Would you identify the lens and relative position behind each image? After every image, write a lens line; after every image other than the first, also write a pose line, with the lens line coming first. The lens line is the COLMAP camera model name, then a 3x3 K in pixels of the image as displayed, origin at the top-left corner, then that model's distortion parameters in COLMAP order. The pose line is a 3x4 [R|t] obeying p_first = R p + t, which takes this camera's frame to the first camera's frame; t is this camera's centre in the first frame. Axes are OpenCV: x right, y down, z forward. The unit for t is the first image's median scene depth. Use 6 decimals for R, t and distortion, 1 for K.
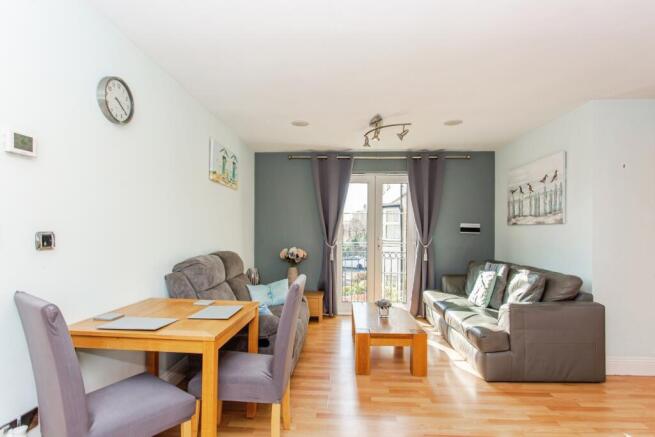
lens RADIAL K [[336.0, 0, 329.3], [0, 336.0, 229.4], [0, 0, 1]] dist [0.002474, 0.001105]
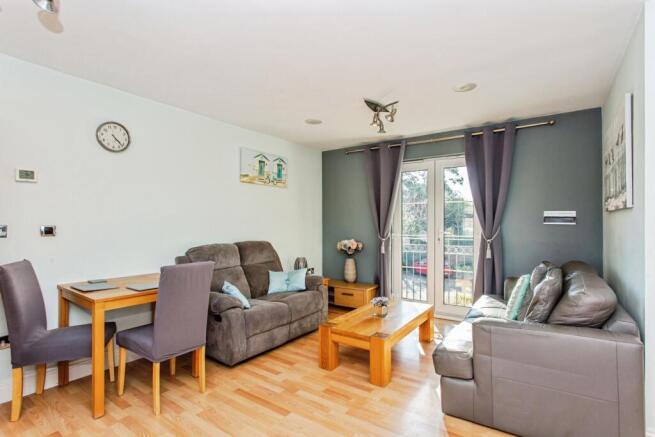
lens RADIAL K [[328.4, 0, 327.5], [0, 328.4, 218.5], [0, 0, 1]] dist [-0.002382, 0.000018]
pose [[0.842997, -0.017443, -0.537636, 0.507625], [0.011168, 0.999826, -0.014927, 0.005099], [0.537803, 0.006579, 0.843045, 0.156278]]
